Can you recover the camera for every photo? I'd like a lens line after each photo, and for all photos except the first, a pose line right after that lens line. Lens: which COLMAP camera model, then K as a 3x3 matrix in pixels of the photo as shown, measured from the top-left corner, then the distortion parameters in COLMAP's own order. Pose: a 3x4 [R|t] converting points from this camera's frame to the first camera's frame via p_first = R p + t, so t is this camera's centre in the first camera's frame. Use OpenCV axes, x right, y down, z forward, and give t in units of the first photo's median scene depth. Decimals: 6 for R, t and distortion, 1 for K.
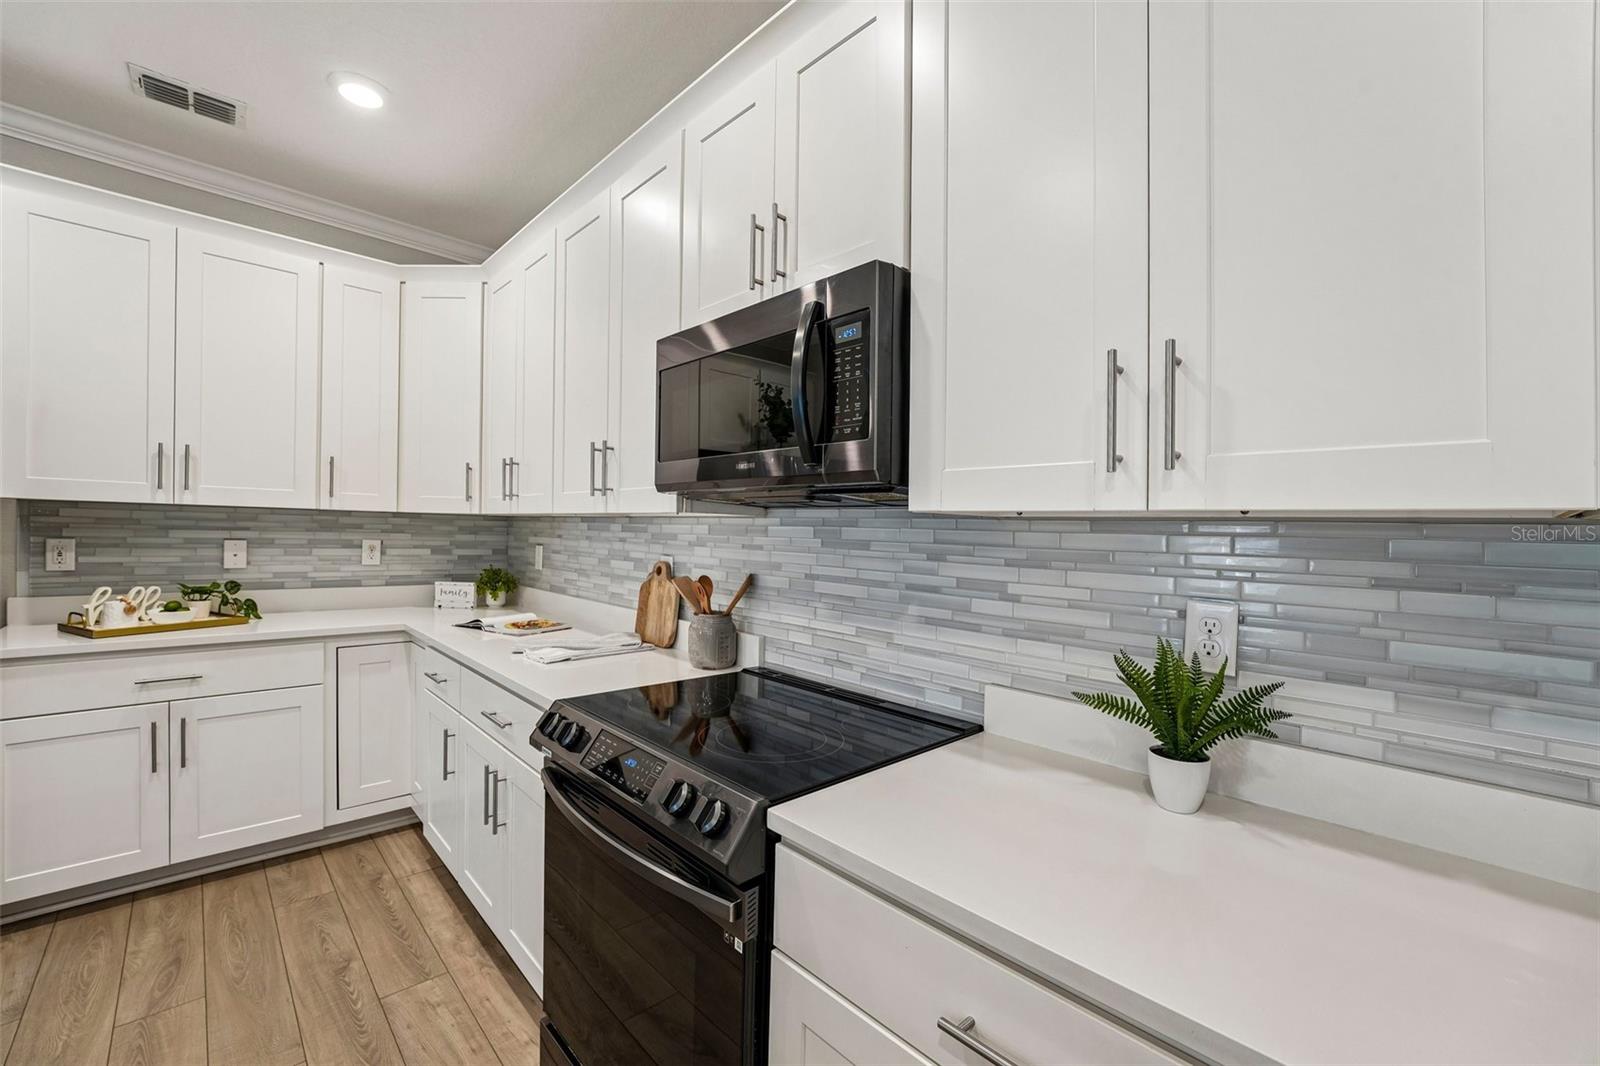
lens RADIAL K [[651.3, 0, 793.8], [0, 651.3, 530.6], [0, 0, 1]] dist [-0.028724, 0.004337]
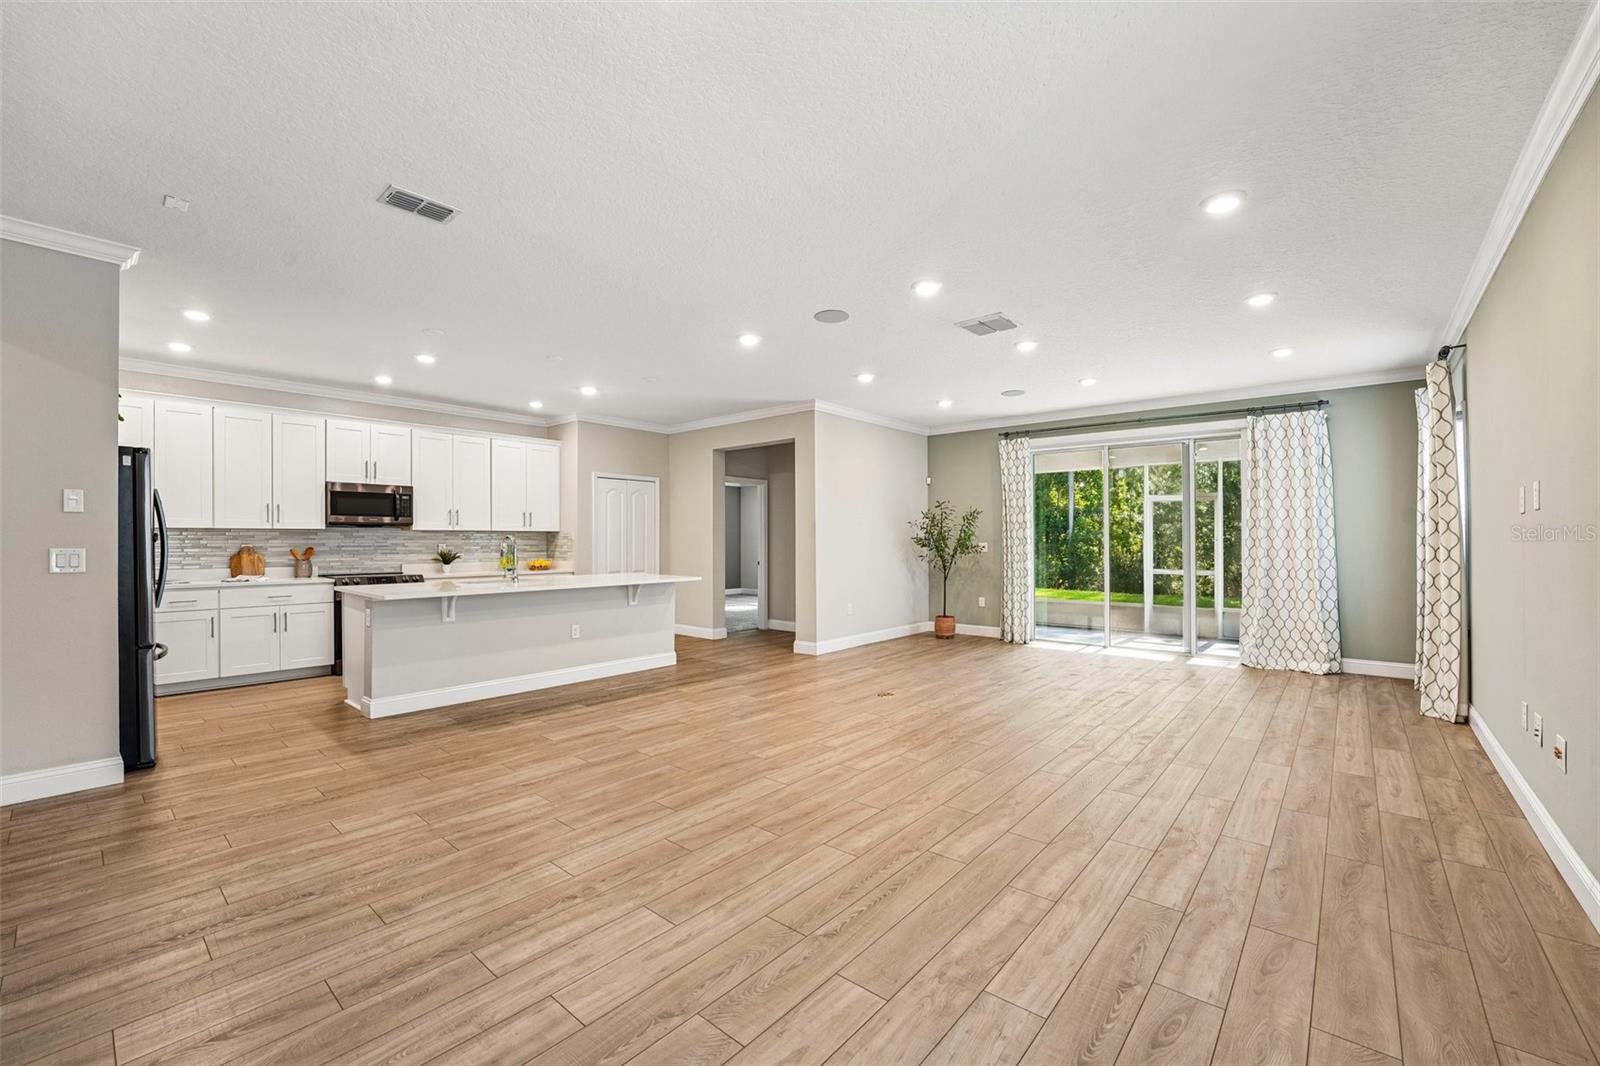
lens RADIAL K [[651.3, 0, 795.9], [0, 651.3, 537.2], [0, 0, 1]] dist [-0.028724, 0.004337]
pose [[-0.104398, -0.021057, 0.994313, -4.014360], [-0.000721, 0.999777, 0.021097, -0.060758], [-0.994535, 0.001486, -0.104389, -1.212928]]
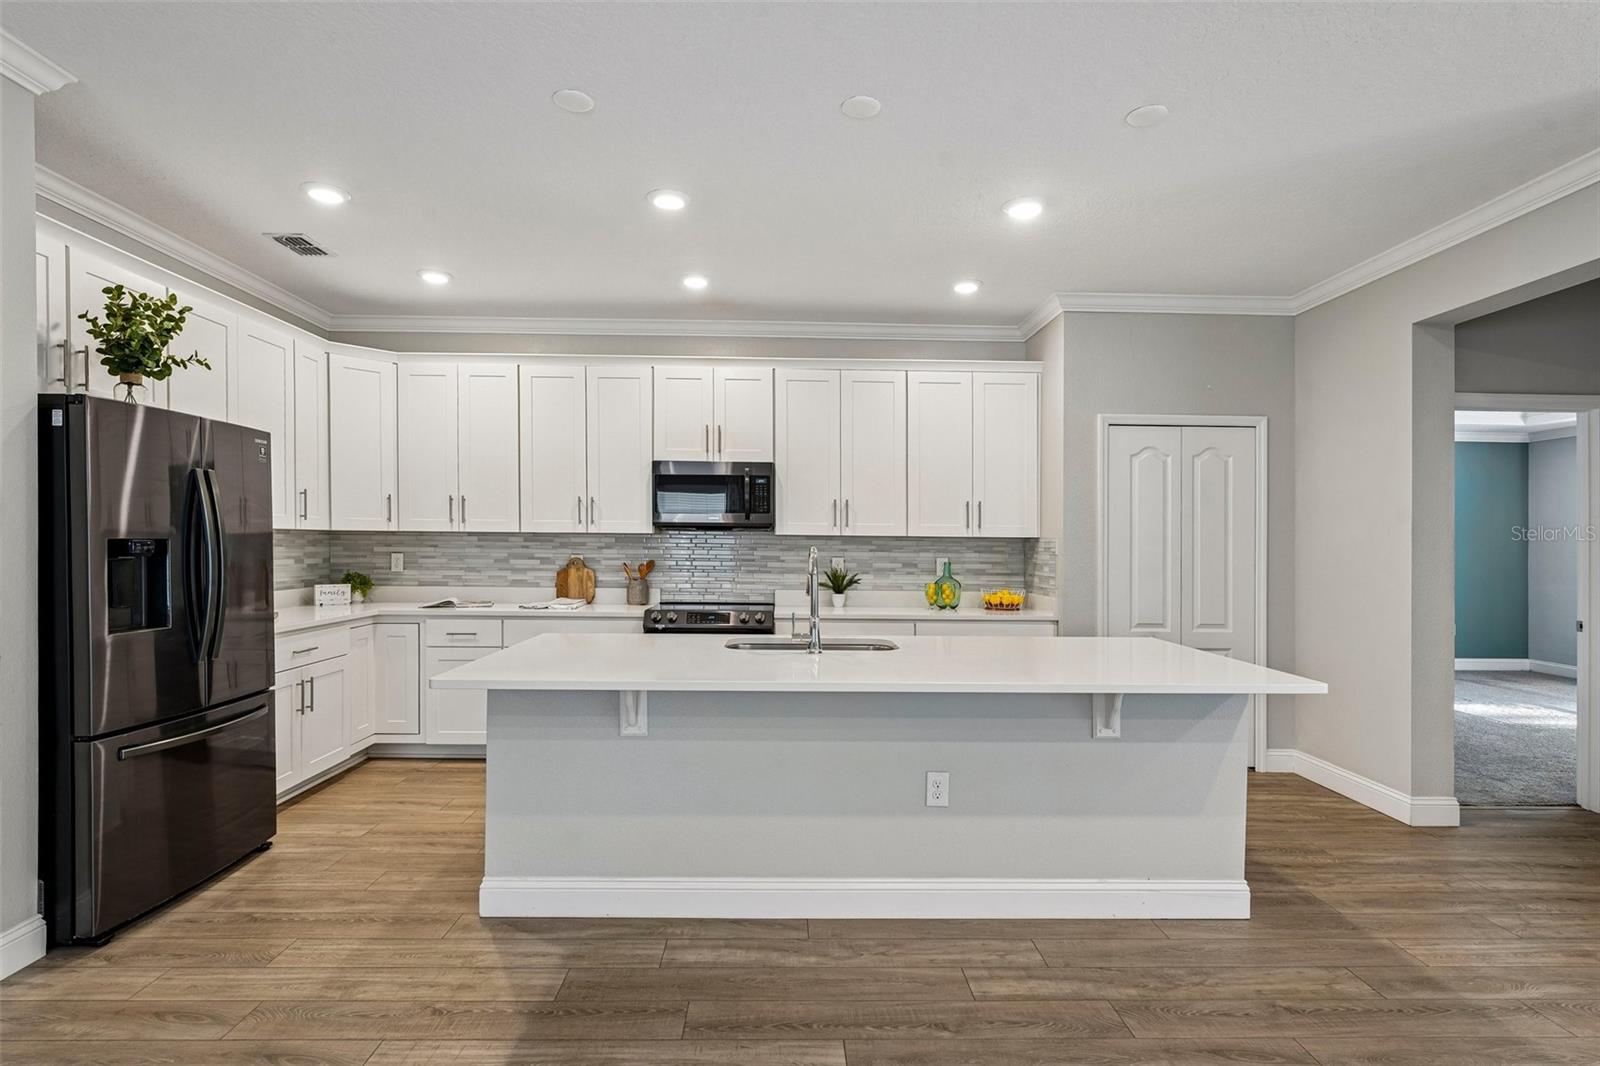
lens RADIAL K [[803.2, 0, 794.0], [0, 803.2, 534.0], [0, 0, 1]] dist [-0.008689, 0.002360]
pose [[0.668869, -0.010219, 0.743310, -2.012862], [0.006697, 0.999948, 0.007720, -0.045203], [-0.743350, -0.000185, 0.668902, -1.316168]]
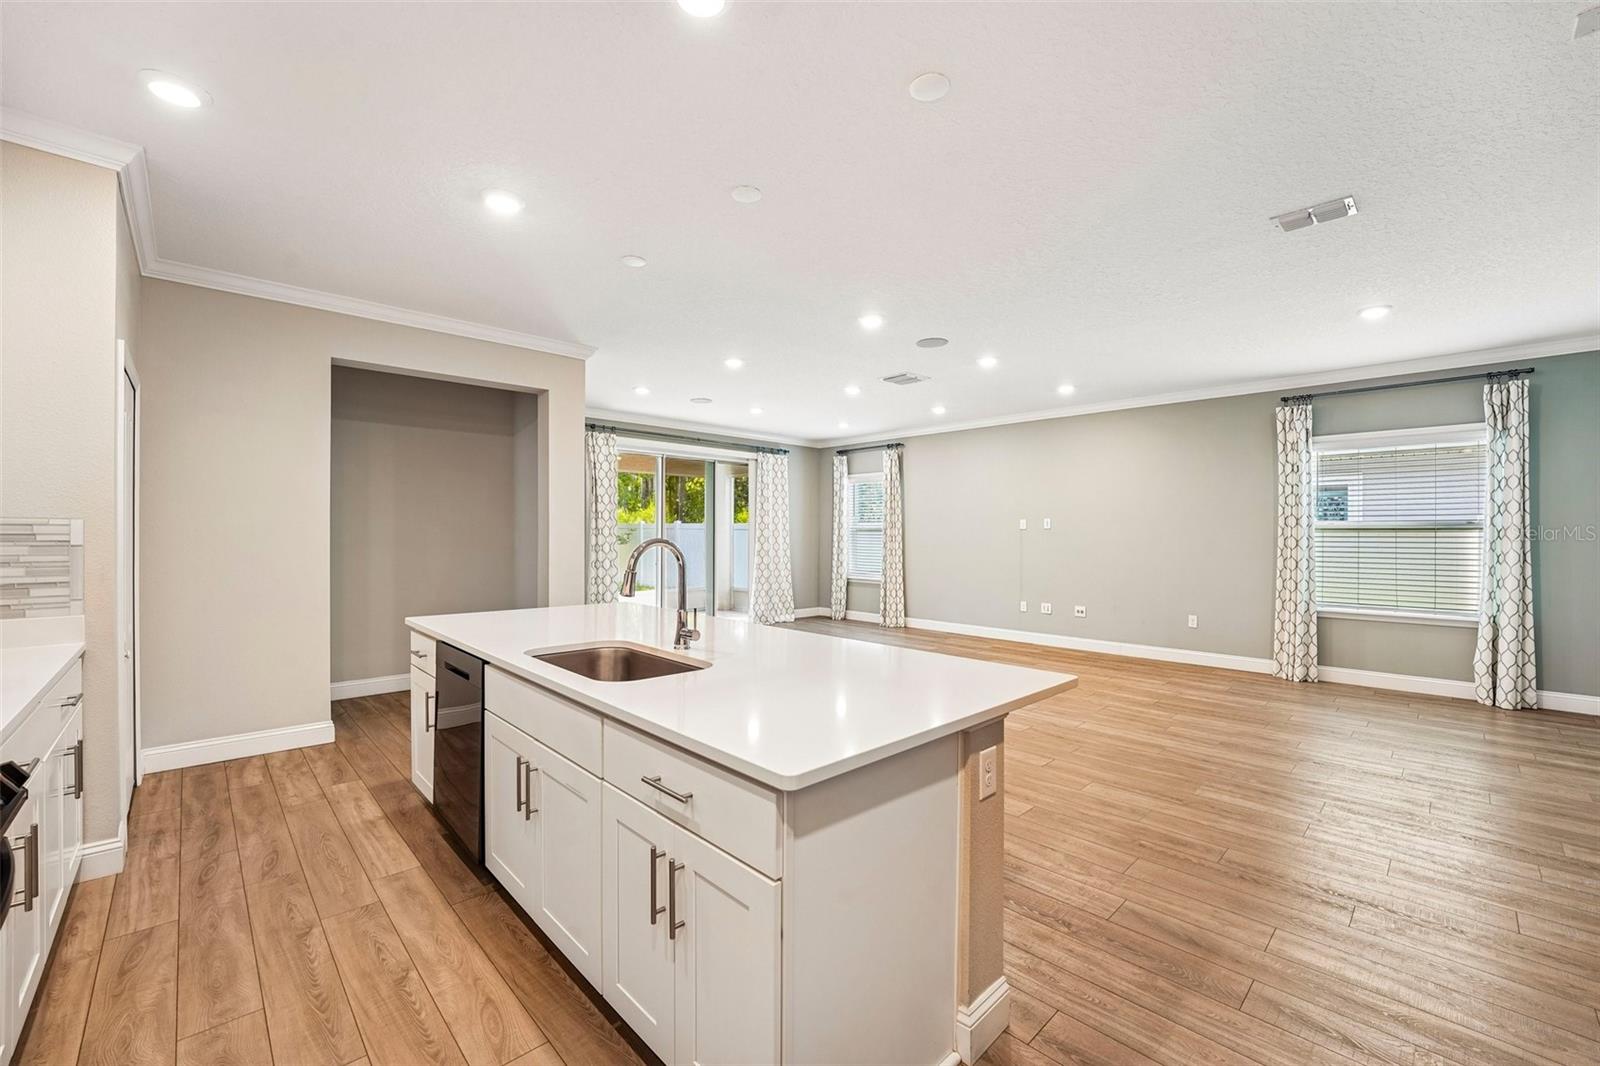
lens RADIAL K [[651.3, 0, 799.5], [0, 651.3, 546.0], [0, 0, 1]] dist [-0.028724, 0.004337]
pose [[-0.999507, -0.028661, -0.012781, -0.881158], [-0.028913, 0.999384, 0.019917, -0.019060], [0.012203, 0.020276, -0.999720, 1.221387]]
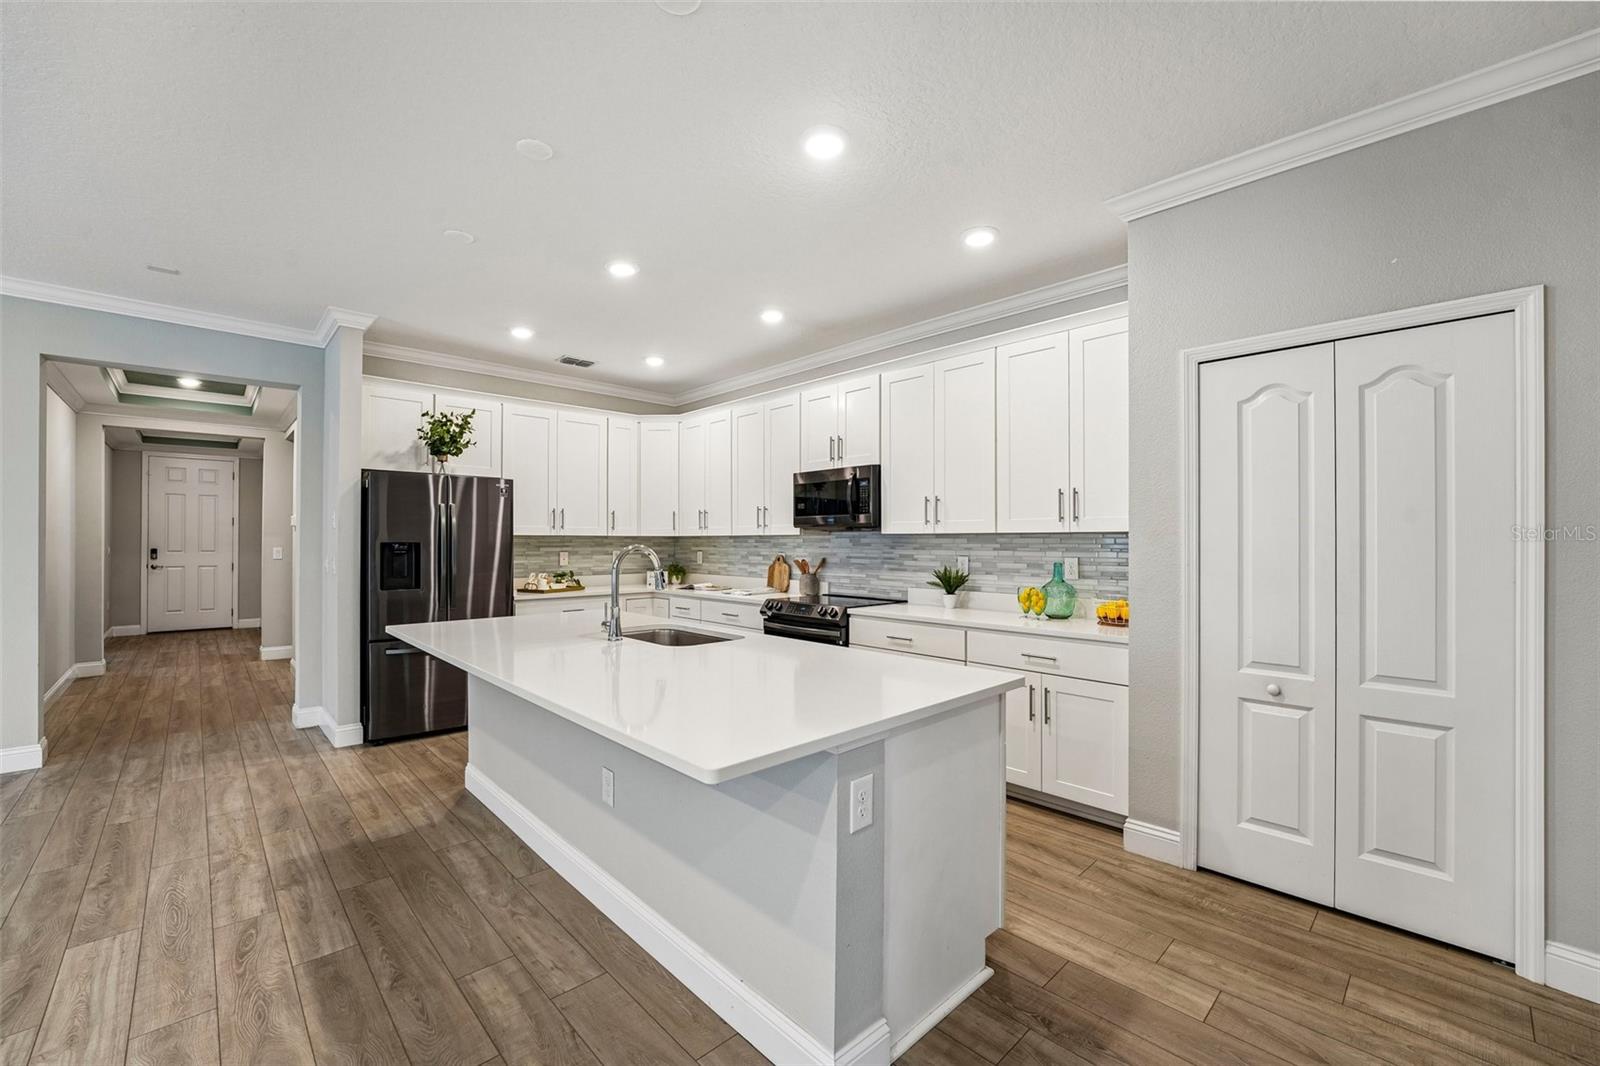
lens RADIAL K [[651.3, 0, 797.6], [0, 651.3, 535.1], [0, 0, 1]] dist [-0.028724, 0.004337]
pose [[0.999702, -0.023819, 0.005388, -0.207772], [0.023871, 0.999666, -0.009870, 0.001140], [-0.005151, 0.009996, 0.999937, -1.765428]]
